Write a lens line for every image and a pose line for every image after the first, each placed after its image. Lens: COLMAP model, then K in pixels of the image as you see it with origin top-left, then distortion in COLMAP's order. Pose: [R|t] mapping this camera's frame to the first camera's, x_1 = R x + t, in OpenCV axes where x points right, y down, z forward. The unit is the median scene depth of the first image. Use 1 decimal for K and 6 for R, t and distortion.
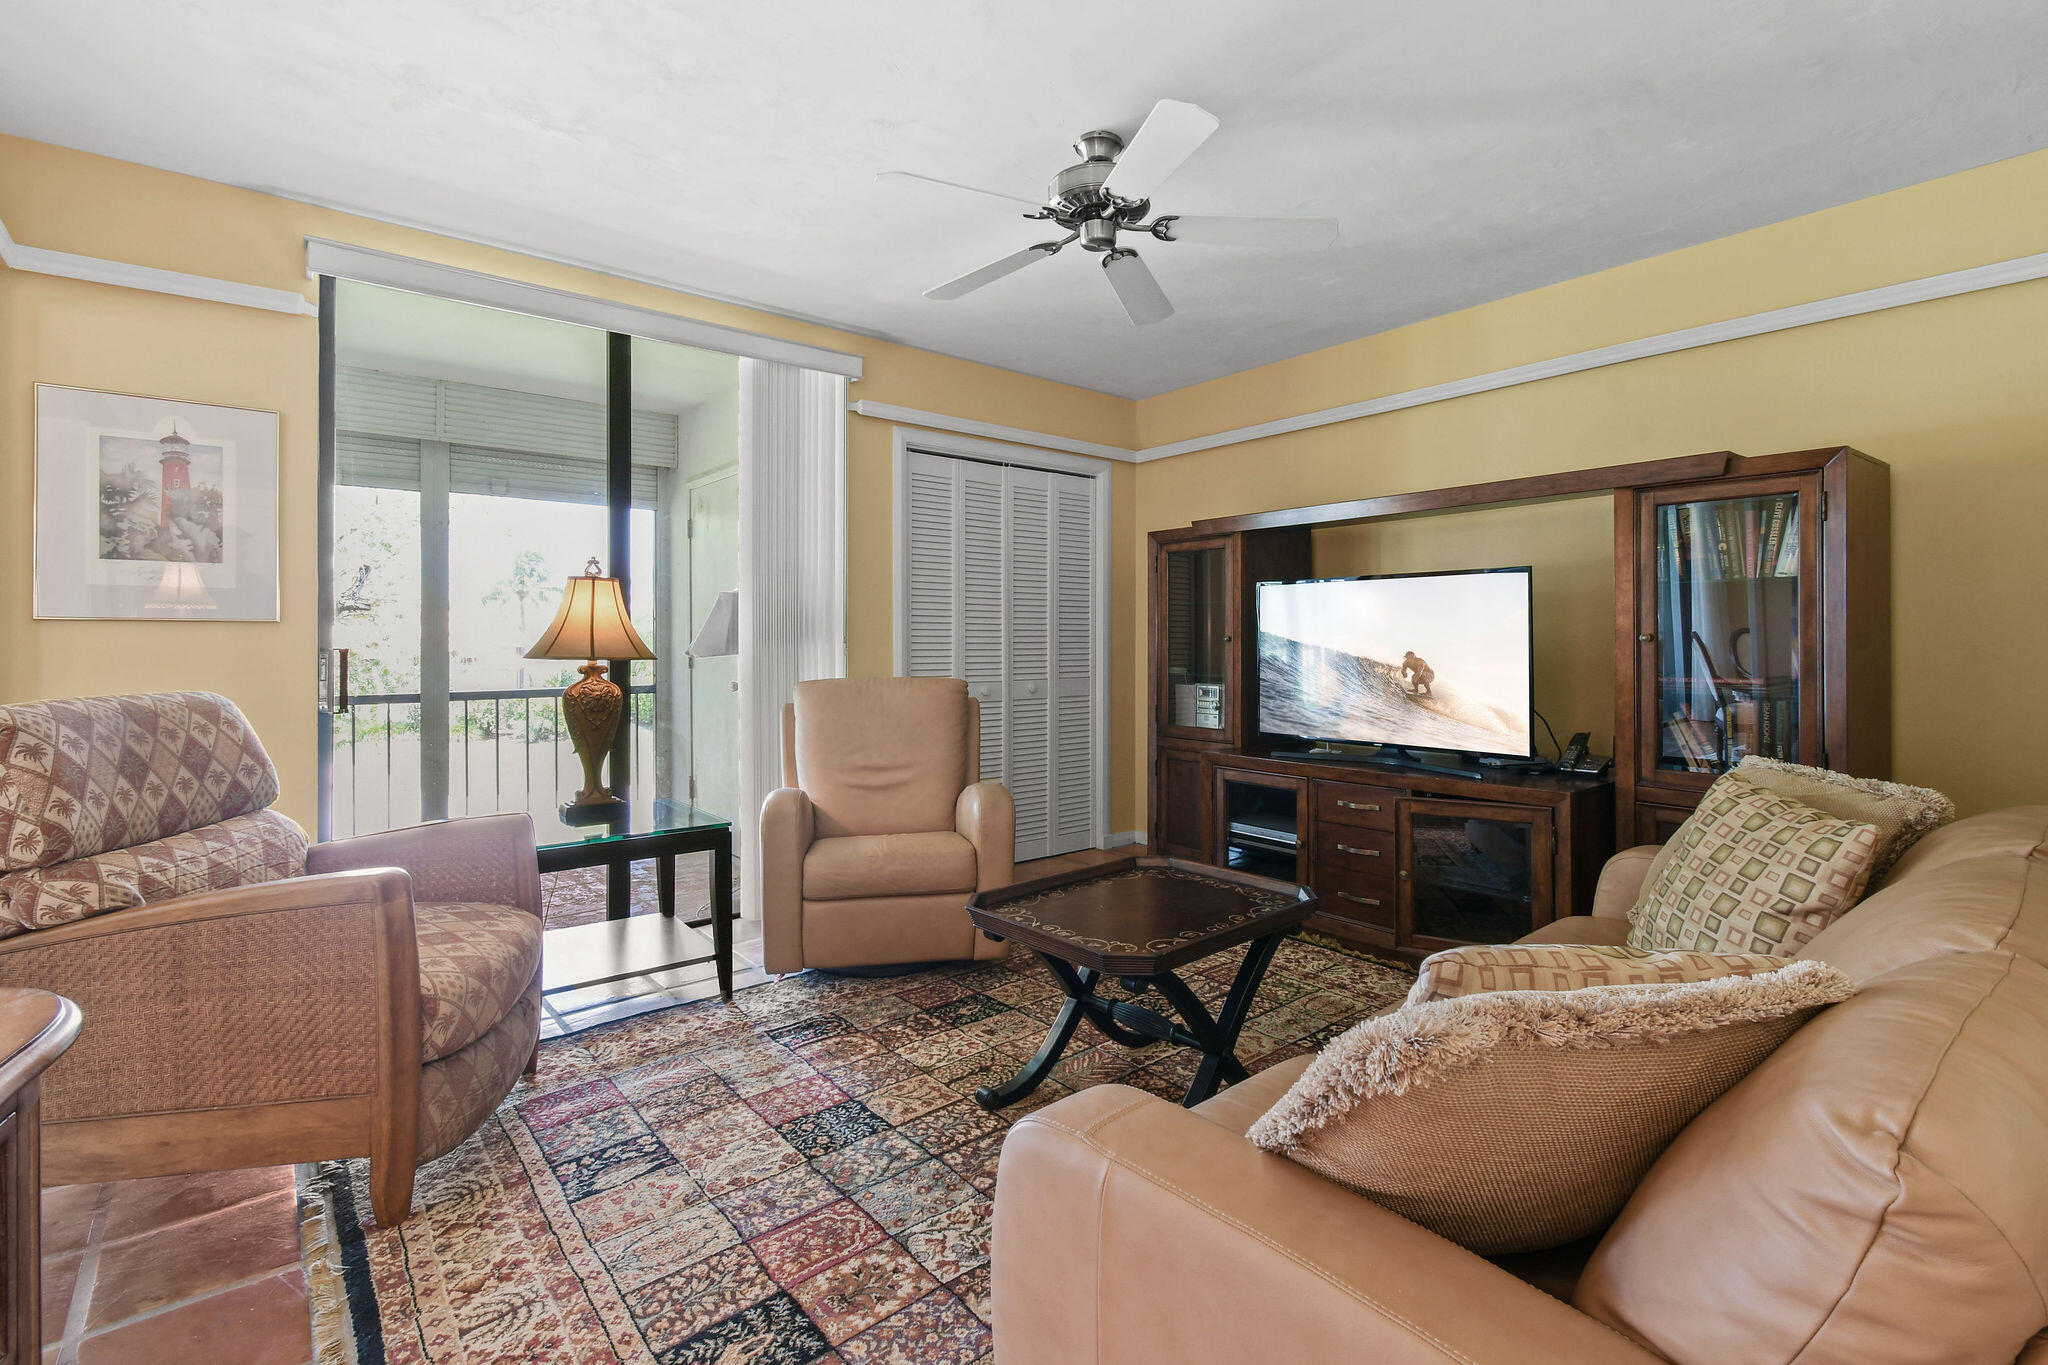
lens RADIAL K [[943.1, 0, 1019.4], [0, 943.1, 645.4], [0, 0, 1]] dist [0.002378, -0.001291]
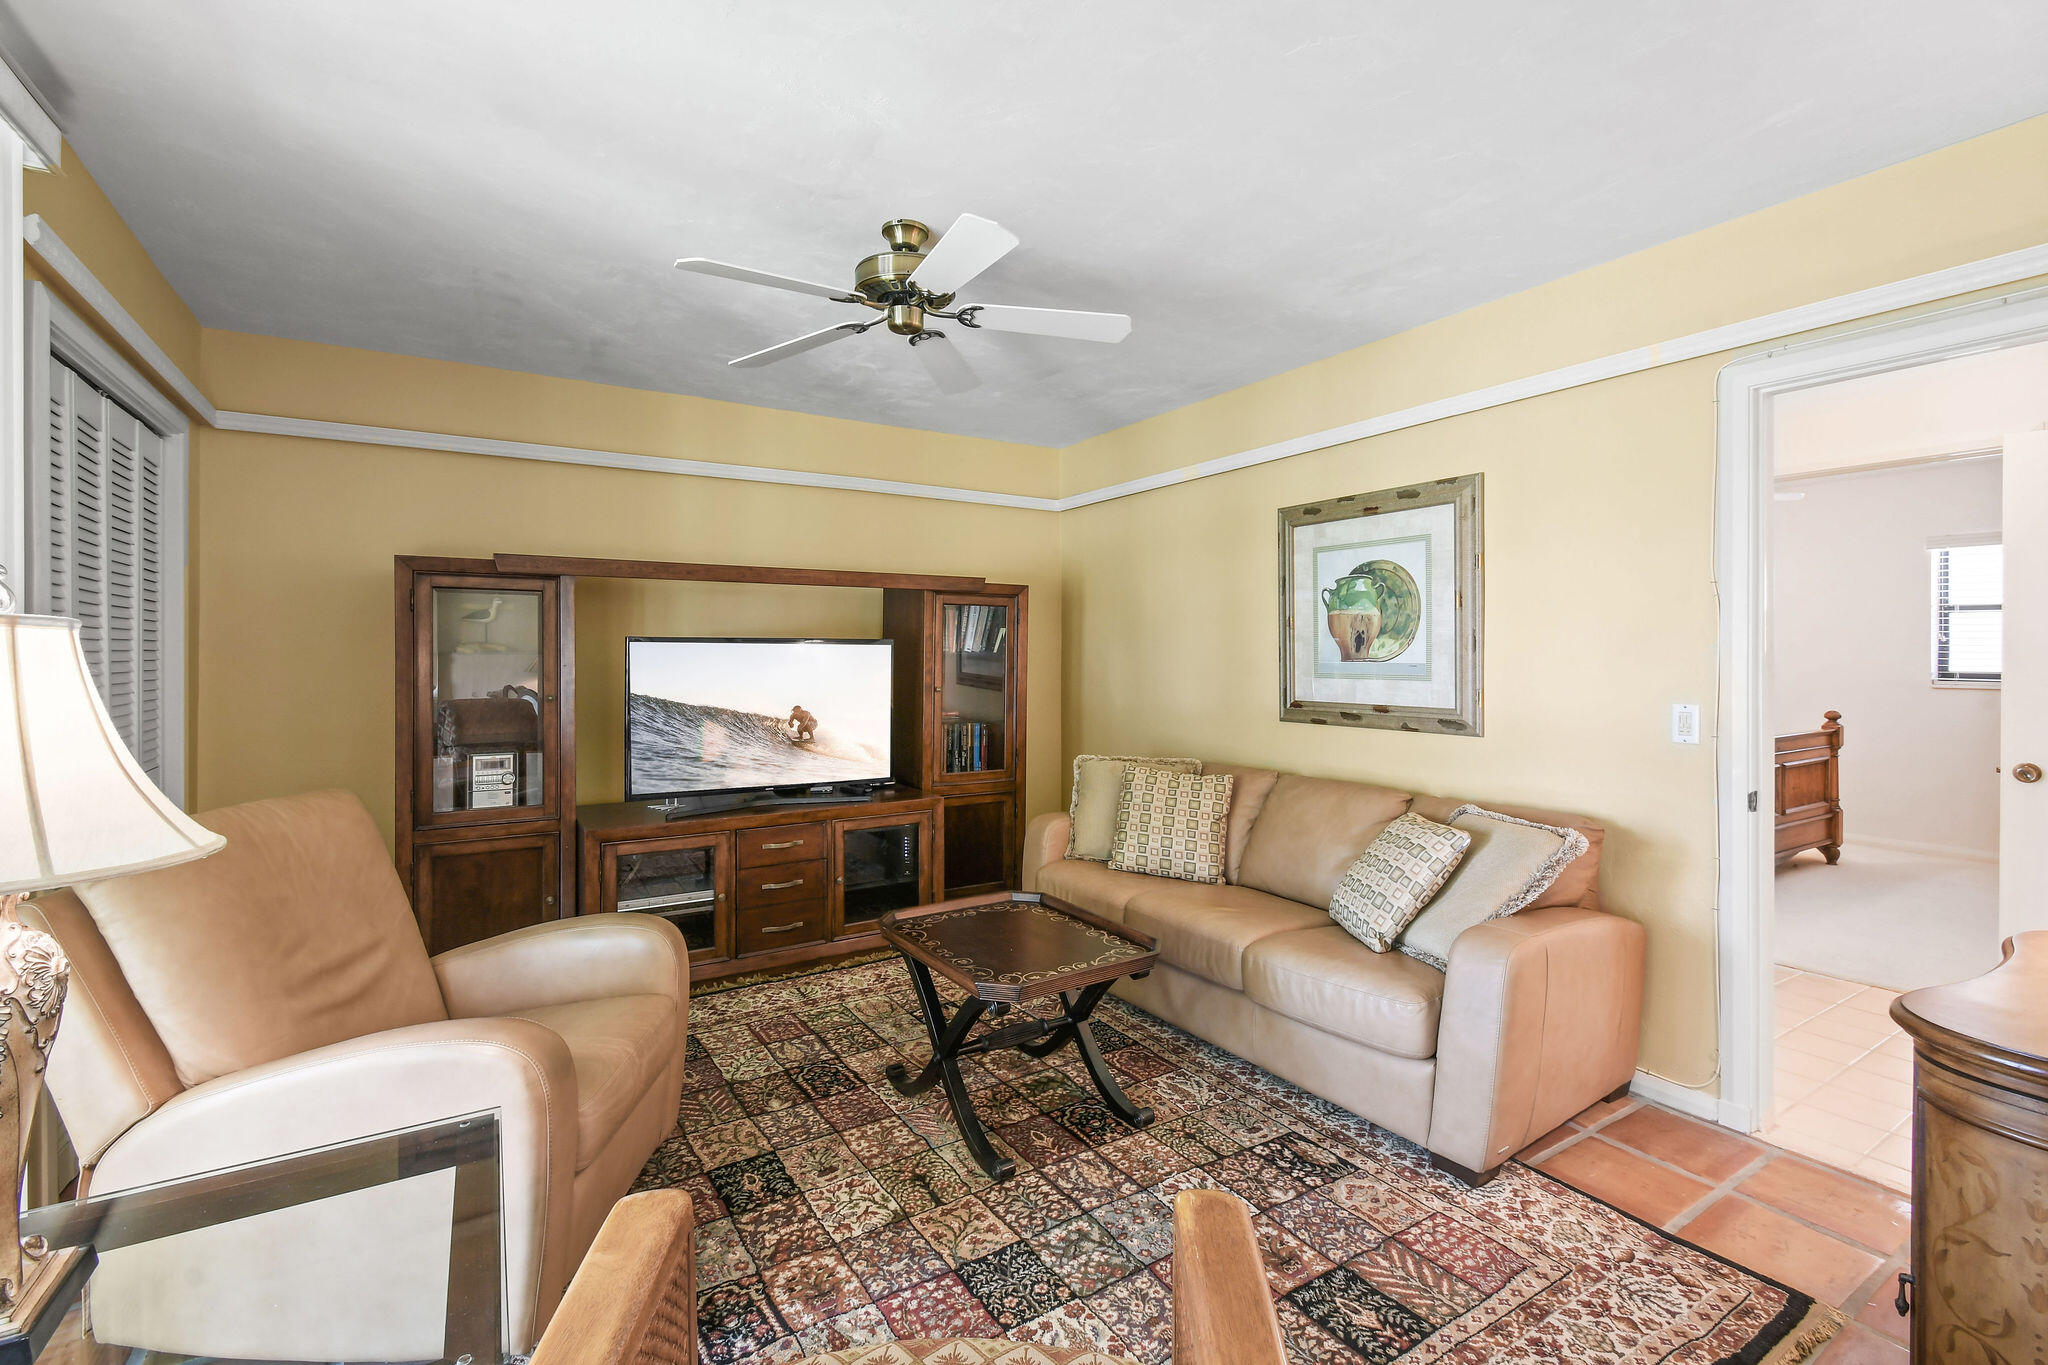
lens RADIAL K [[928.4, 0, 1025.5], [0, 928.4, 651.4], [0, 0, 1]] dist [0.002095, 0.000616]
pose [[0.113626, 0.003346, 0.993518, -0.881837], [0.003490, 0.999987, -0.003767, -0.068586], [-0.993517, 0.003896, 0.113613, 0.729710]]
